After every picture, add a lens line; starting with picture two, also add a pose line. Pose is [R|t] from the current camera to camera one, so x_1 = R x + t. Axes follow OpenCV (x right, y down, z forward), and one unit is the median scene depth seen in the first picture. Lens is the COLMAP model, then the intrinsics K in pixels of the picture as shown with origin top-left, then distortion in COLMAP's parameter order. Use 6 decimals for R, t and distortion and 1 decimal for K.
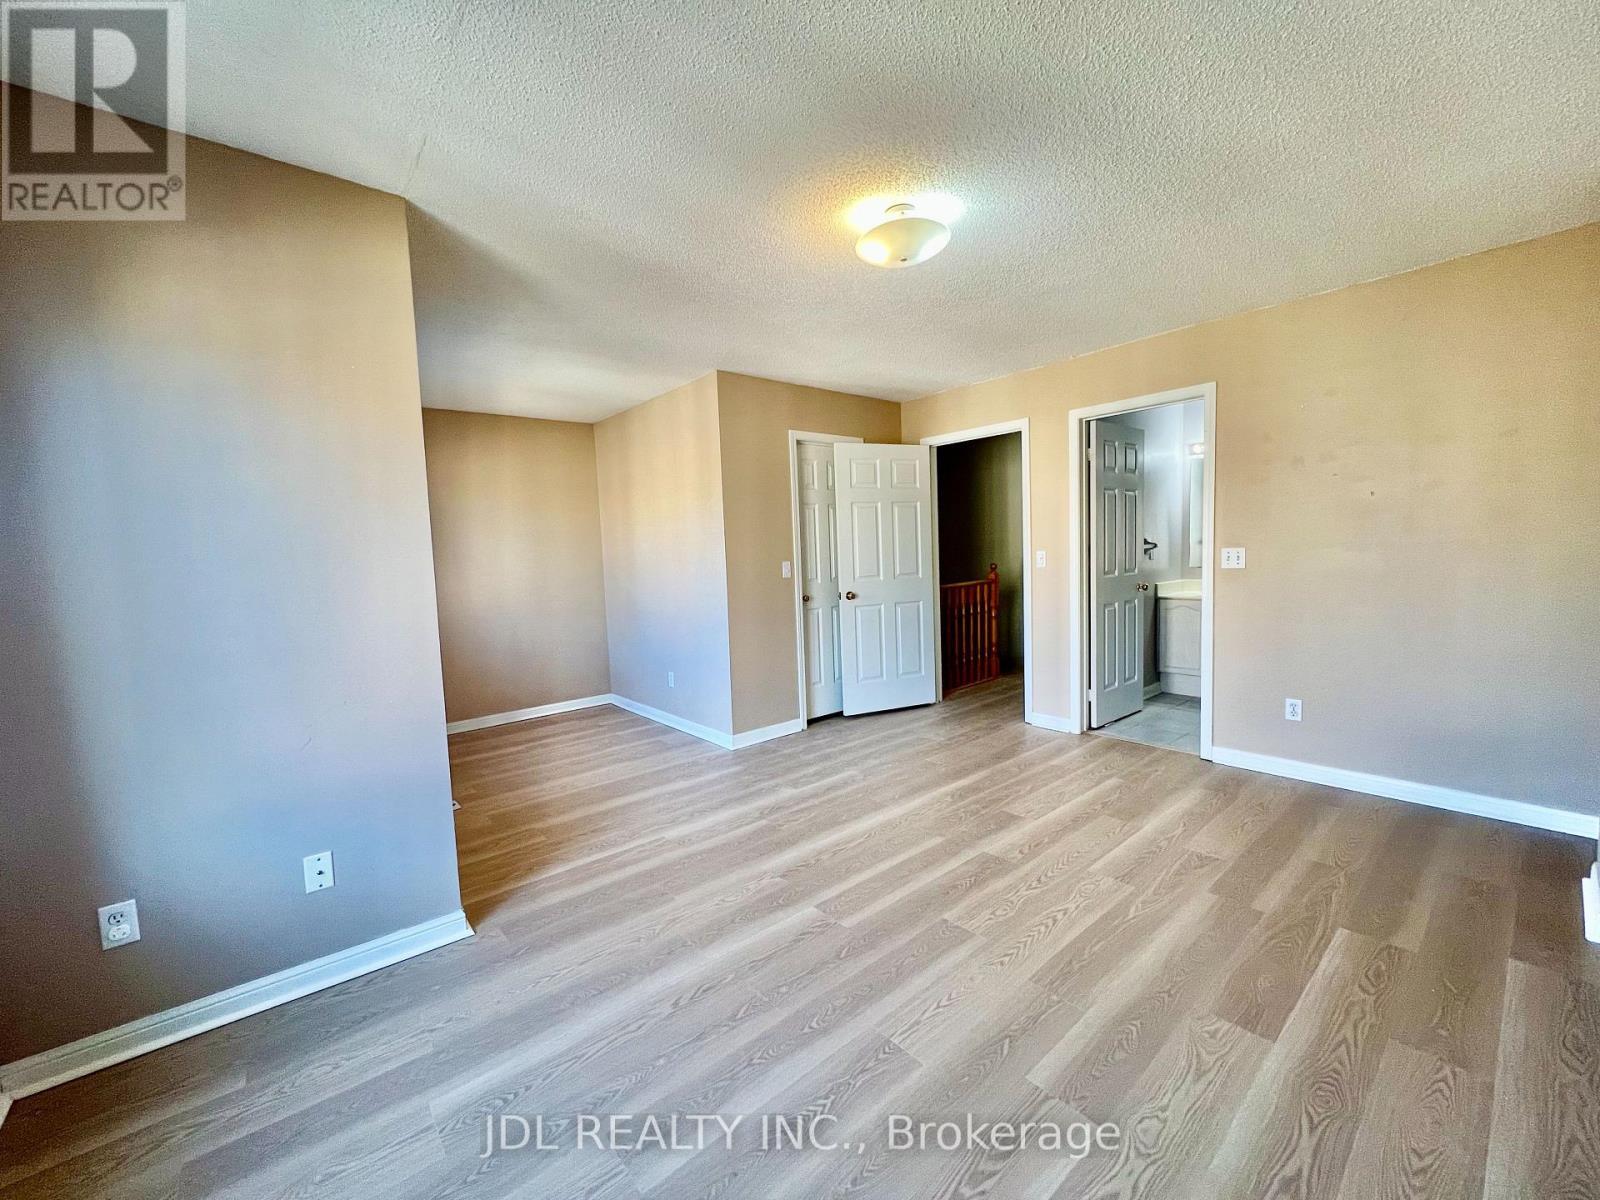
lens RADIAL K [[641.9, 0, 802.3], [0, 641.9, 599.5], [0, 0, 1]] dist [0.000806, 0.000282]
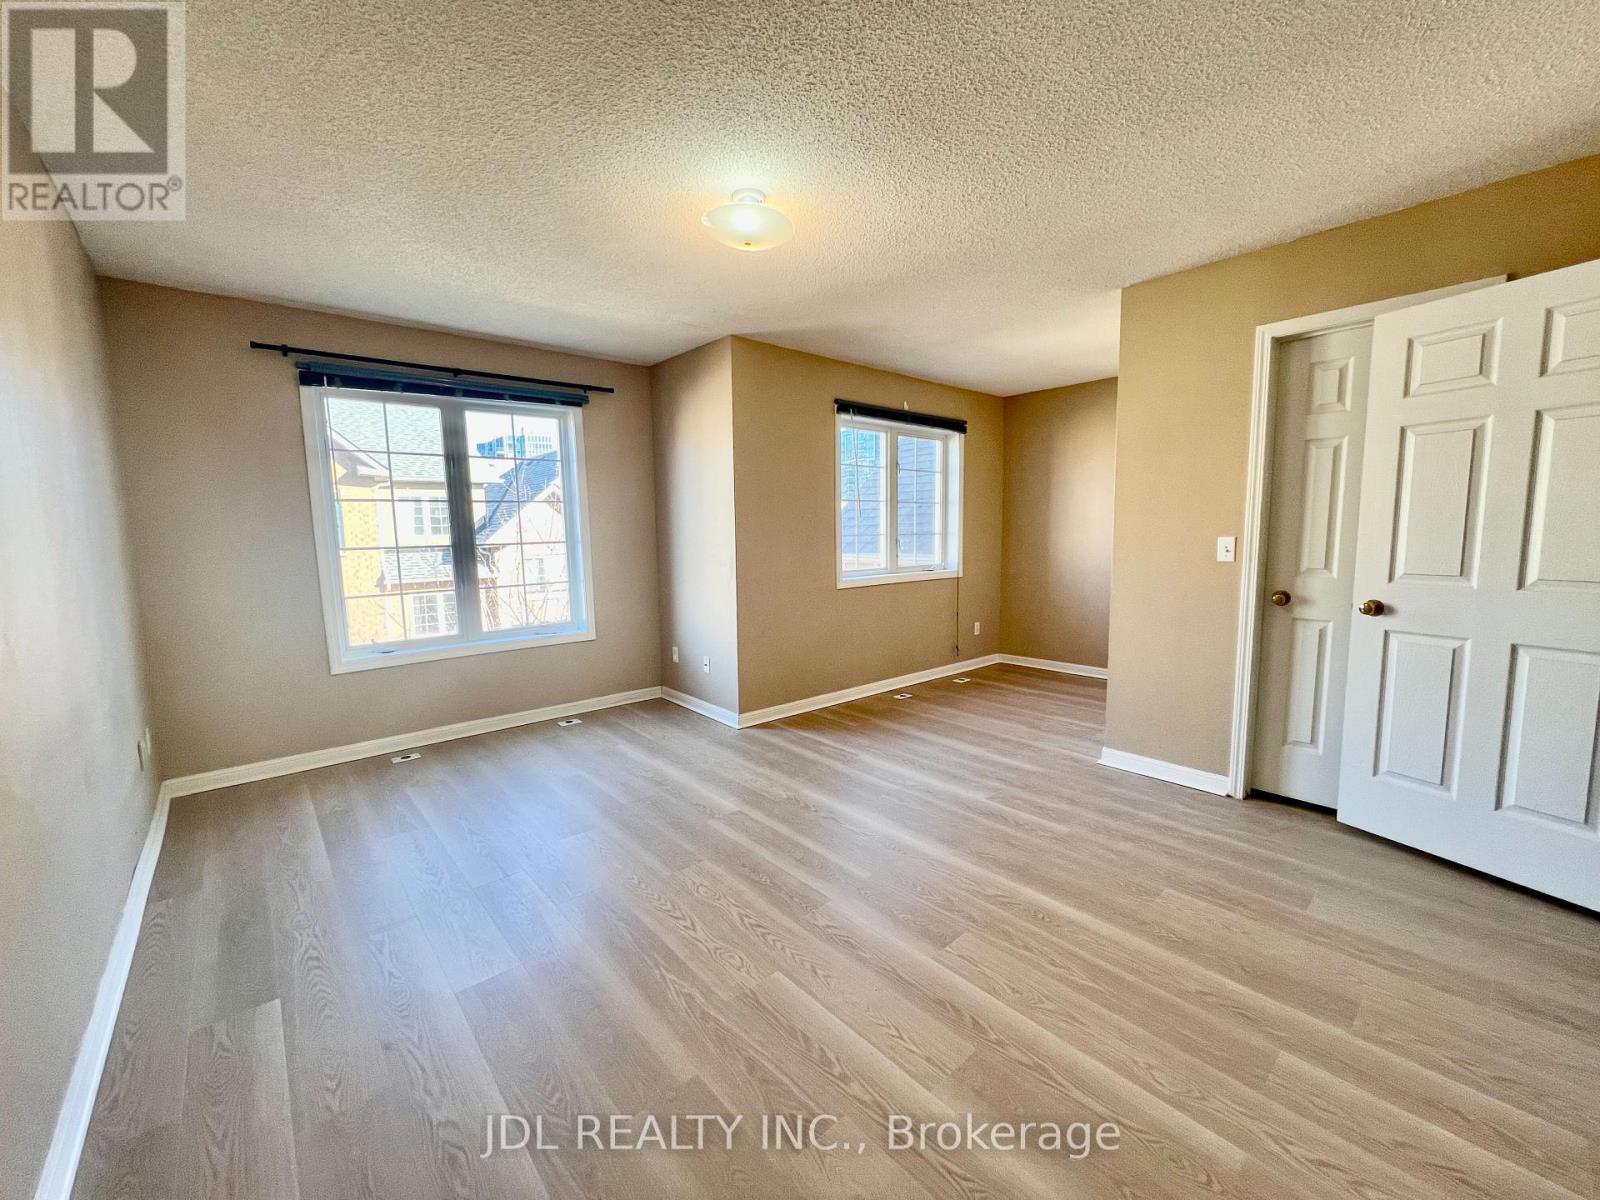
lens RADIAL K [[641.9, 0, 802.3], [0, 641.9, 599.5], [0, 0, 1]] dist [0.000806, 0.000282]
pose [[0.014362, 0.147484, -0.988960, 0.778915], [-0.060269, 0.987392, 0.146375, -0.081635], [0.998079, 0.057501, 0.023069, 0.686202]]
